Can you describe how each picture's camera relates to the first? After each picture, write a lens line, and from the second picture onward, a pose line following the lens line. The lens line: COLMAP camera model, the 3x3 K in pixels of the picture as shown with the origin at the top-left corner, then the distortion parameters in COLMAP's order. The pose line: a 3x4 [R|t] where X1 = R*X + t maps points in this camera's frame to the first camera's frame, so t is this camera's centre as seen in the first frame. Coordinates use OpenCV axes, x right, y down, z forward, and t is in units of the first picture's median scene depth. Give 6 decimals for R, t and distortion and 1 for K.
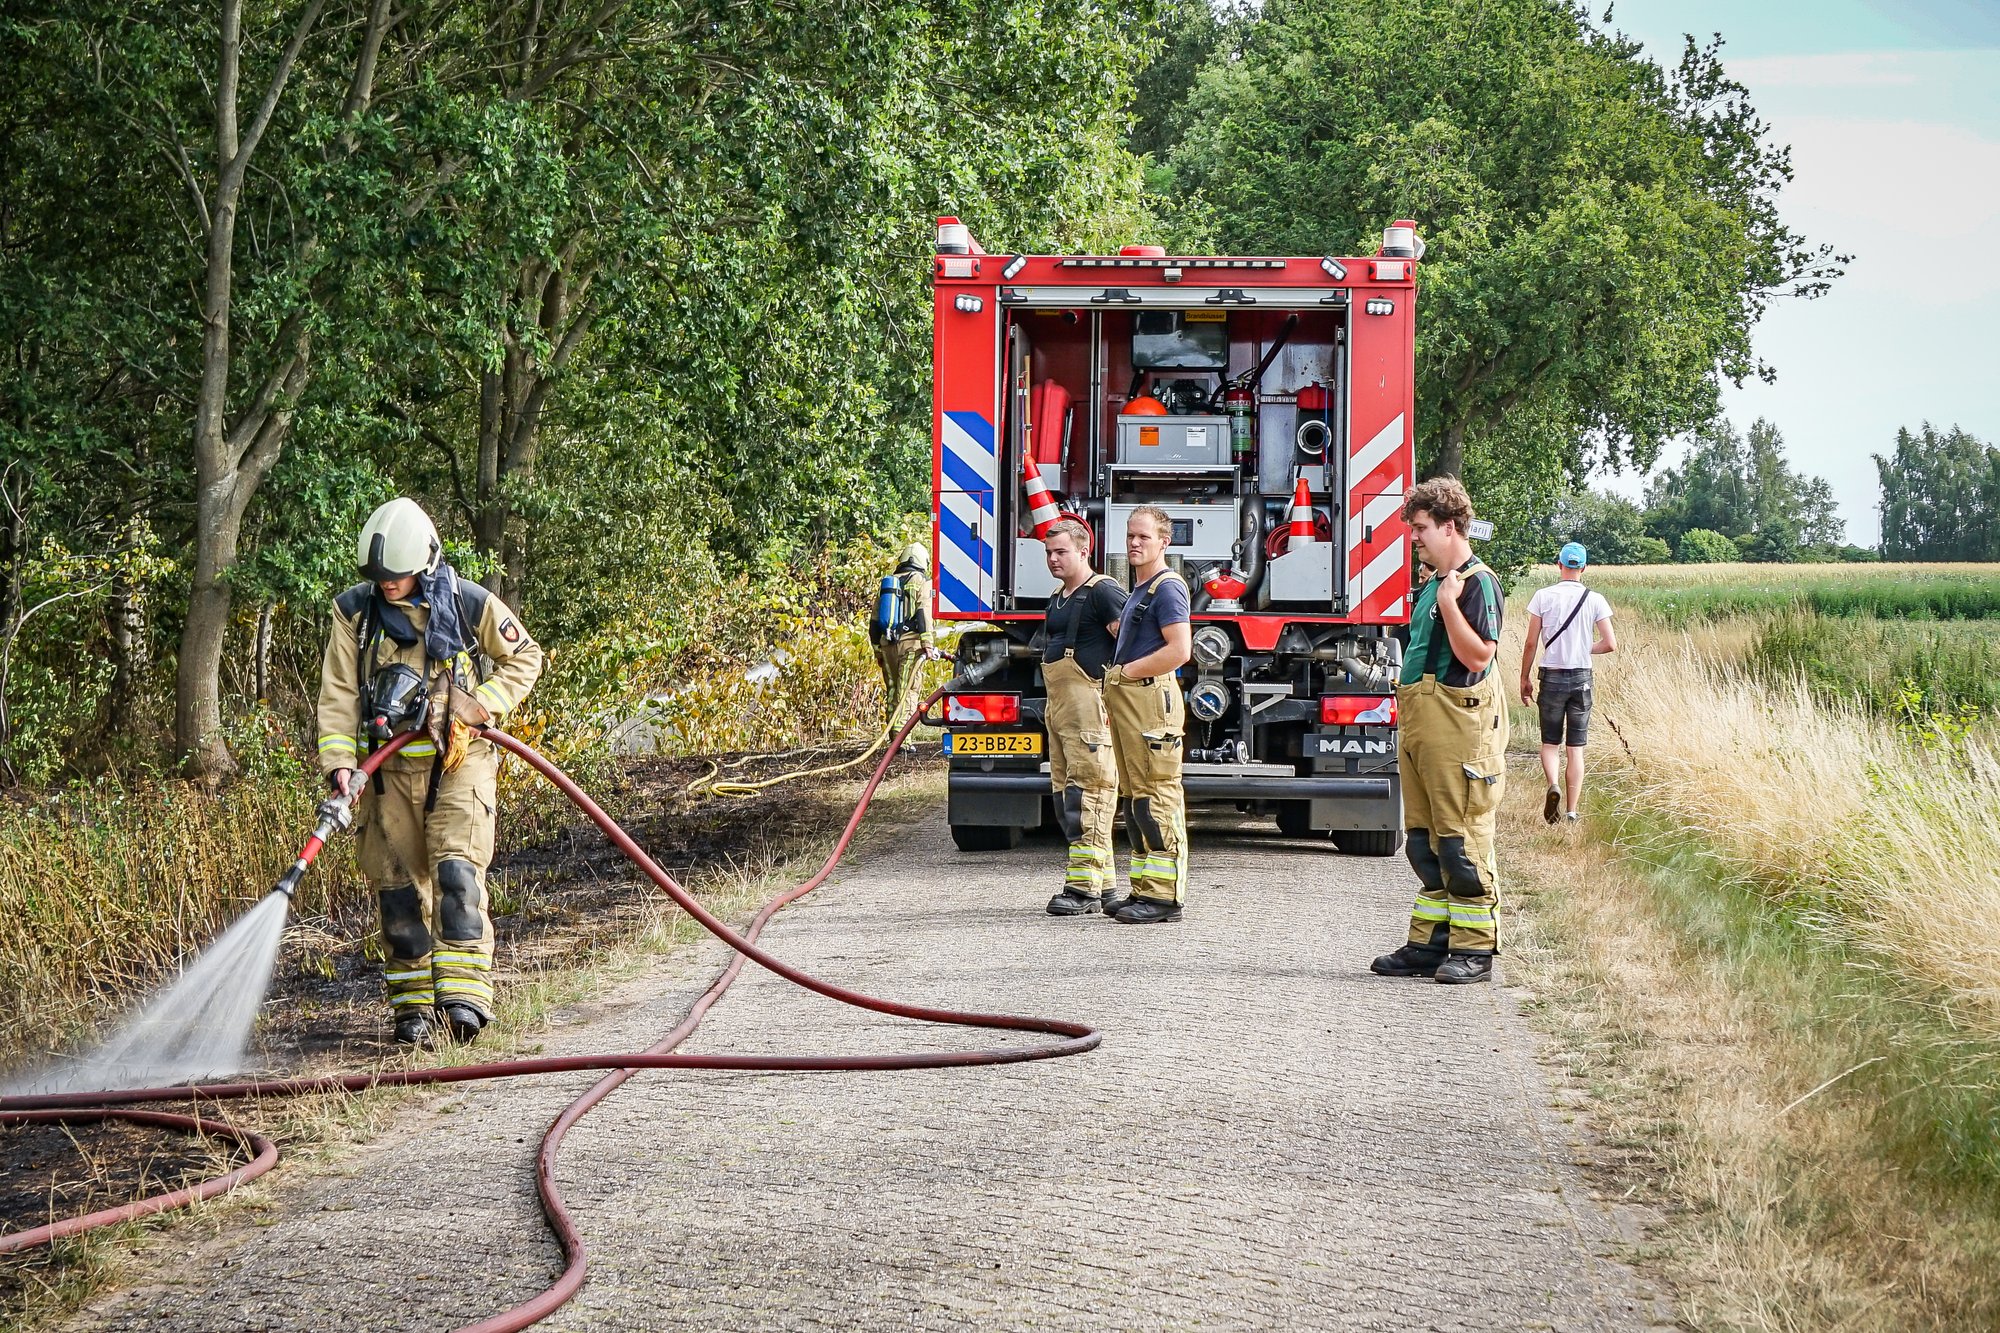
lens RADIAL K [[8997.0, 0, 1000.0], [0, 8997.0, 666.5], [0, 0, 1]] dist [0.013186, 6.638125]
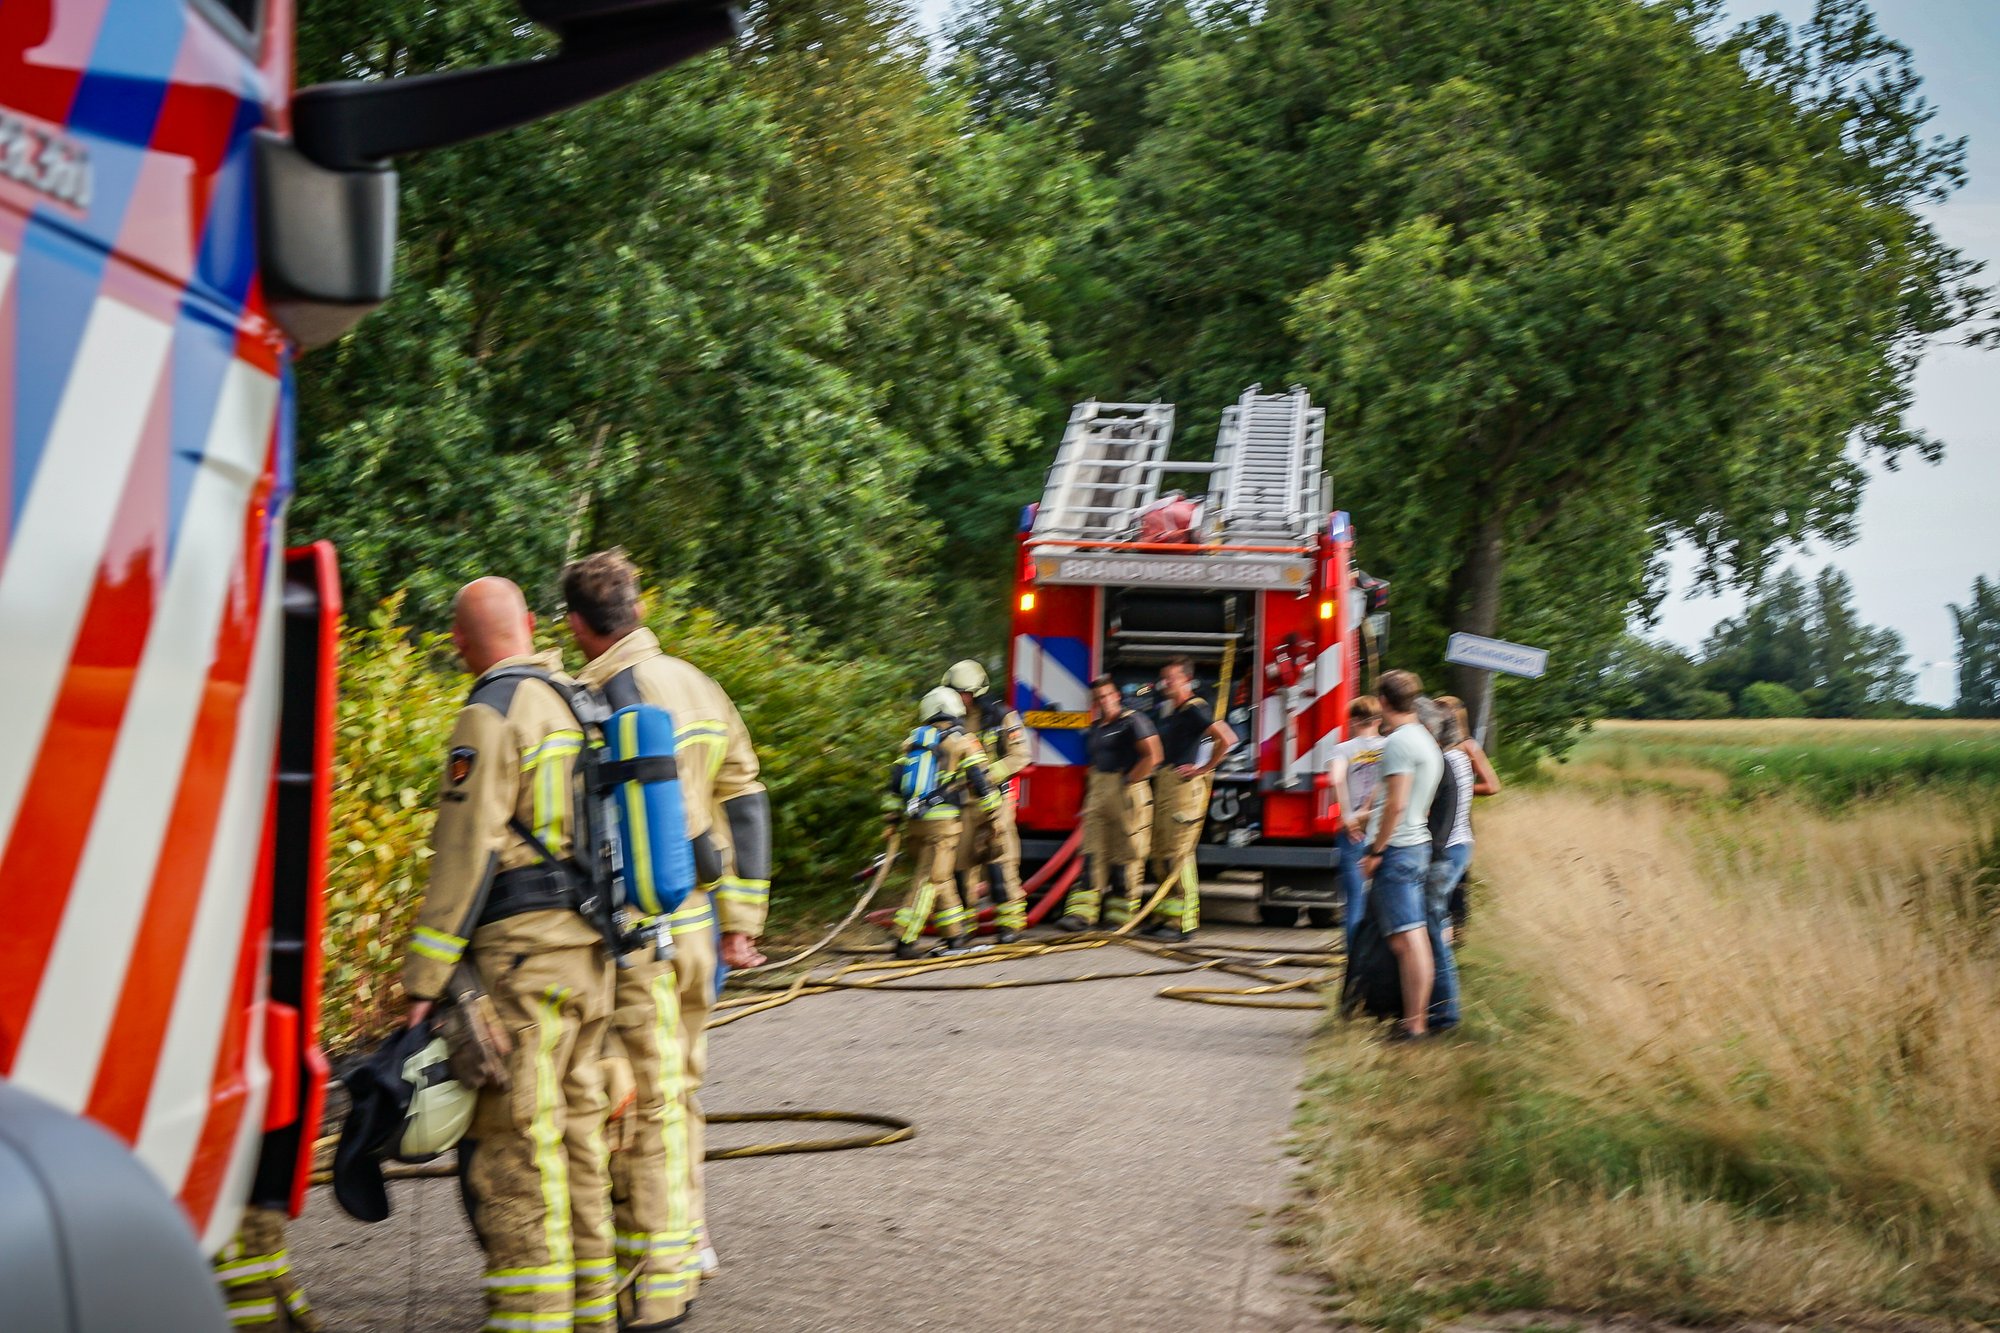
lens RADIAL K [[5277.4, 0, 1000.0], [0, 5277.4, 666.5], [0, 0, 1]] dist [0.231117, 0.756849]
pose [[0.998947, 0.006506, -0.045414, 0.030398], [-0.007520, 0.999725, -0.022204, -0.005249], [0.045257, 0.022522, 0.998721, 0.572326]]
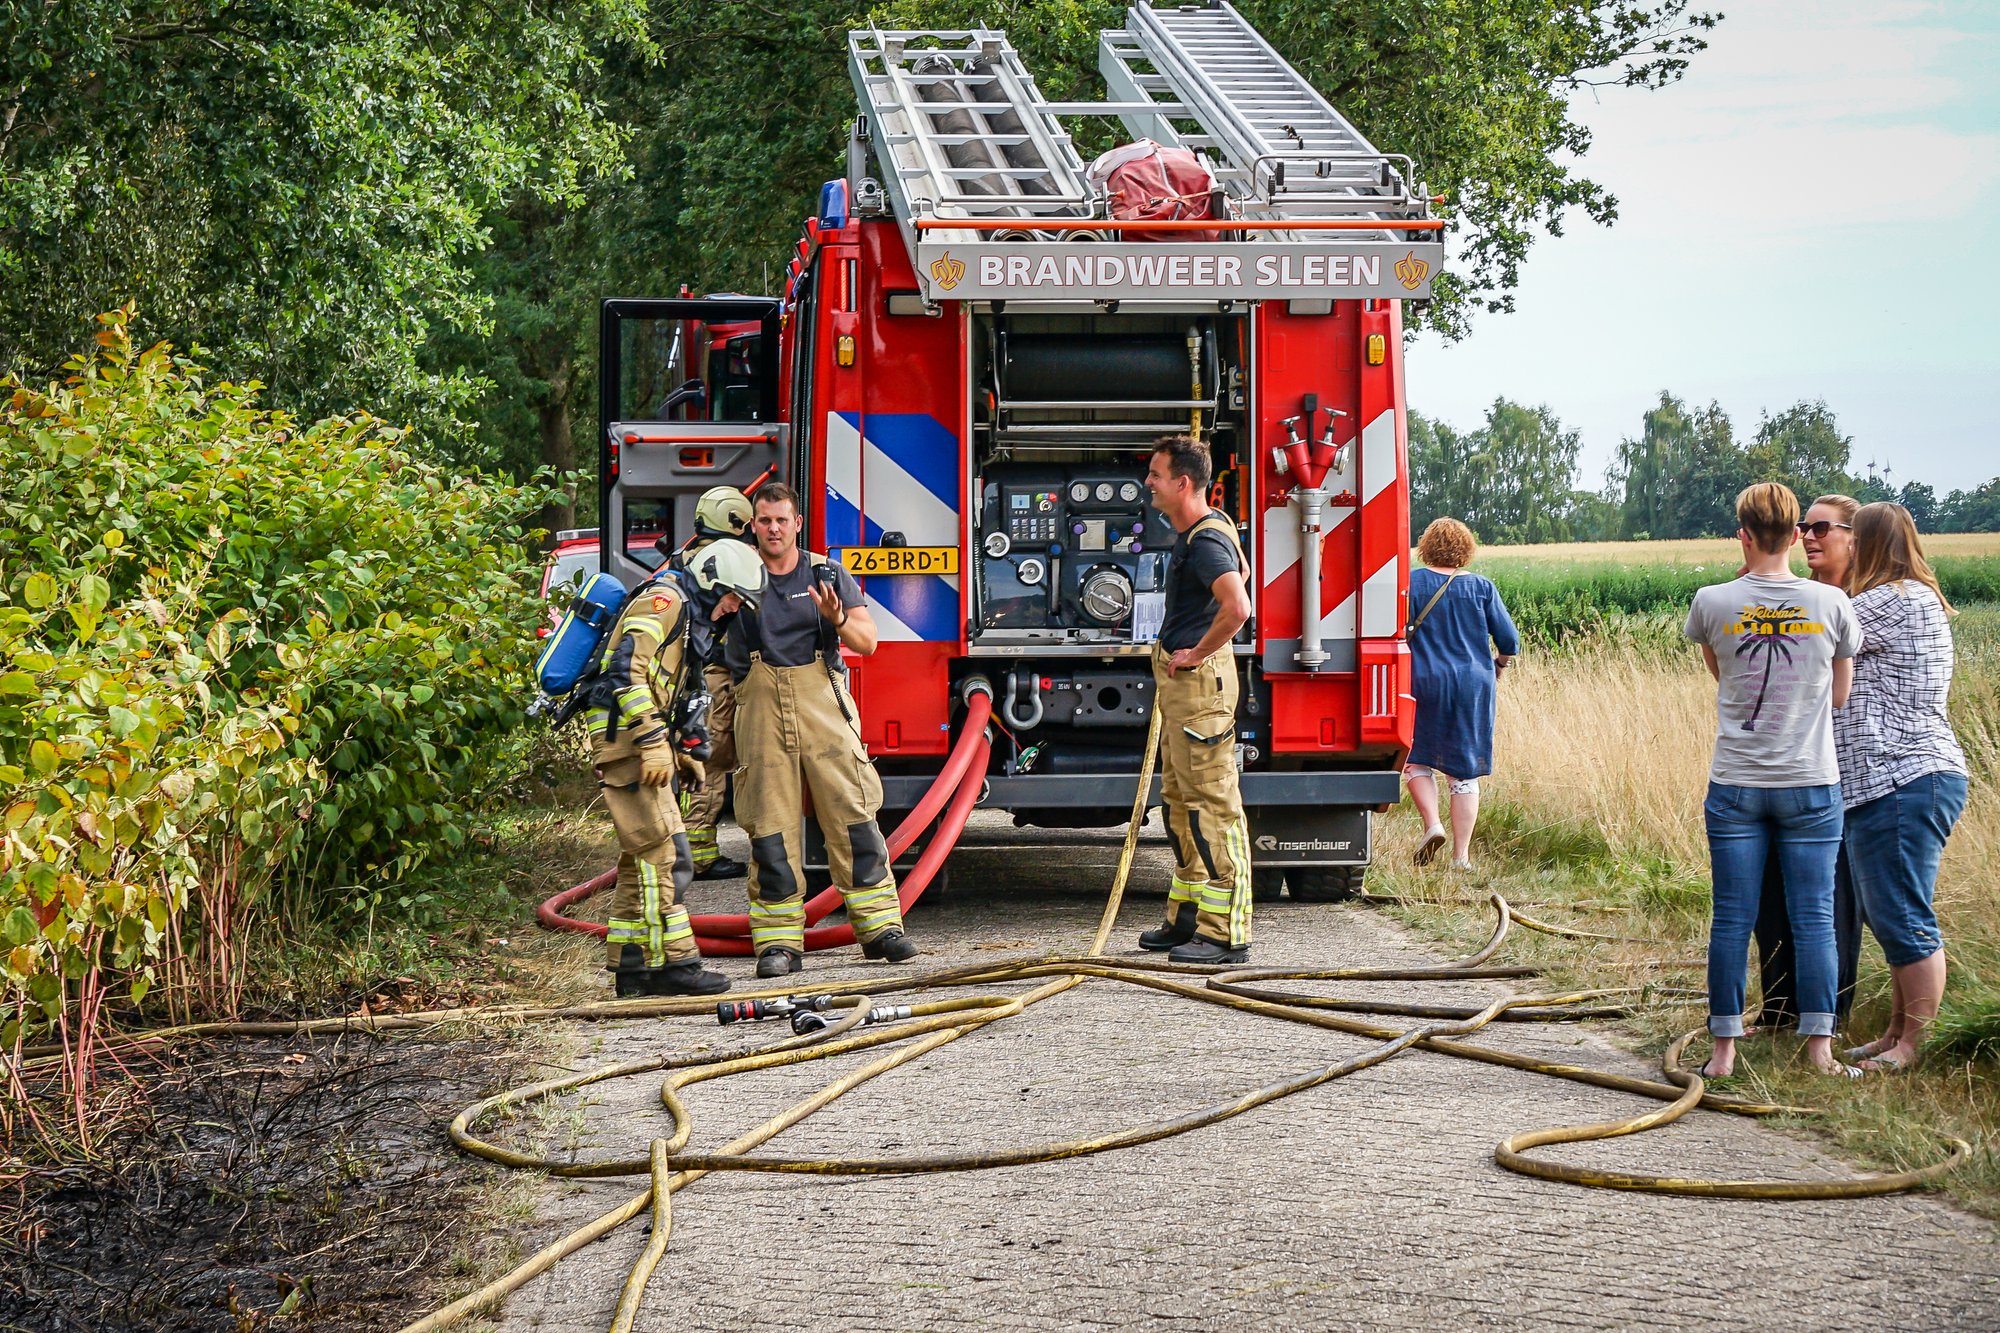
lens RADIAL K [[4758.8, 0, 950.5], [0, 4758.8, 663.3], [0, 0, 1]] dist [-0.138103, 1.211713]
pose [[0.994534, -0.029667, 0.100115, 0.010695], [0.028938, 0.999543, 0.008728, -0.006619], [-0.100328, -0.005783, 0.994938, 0.693885]]
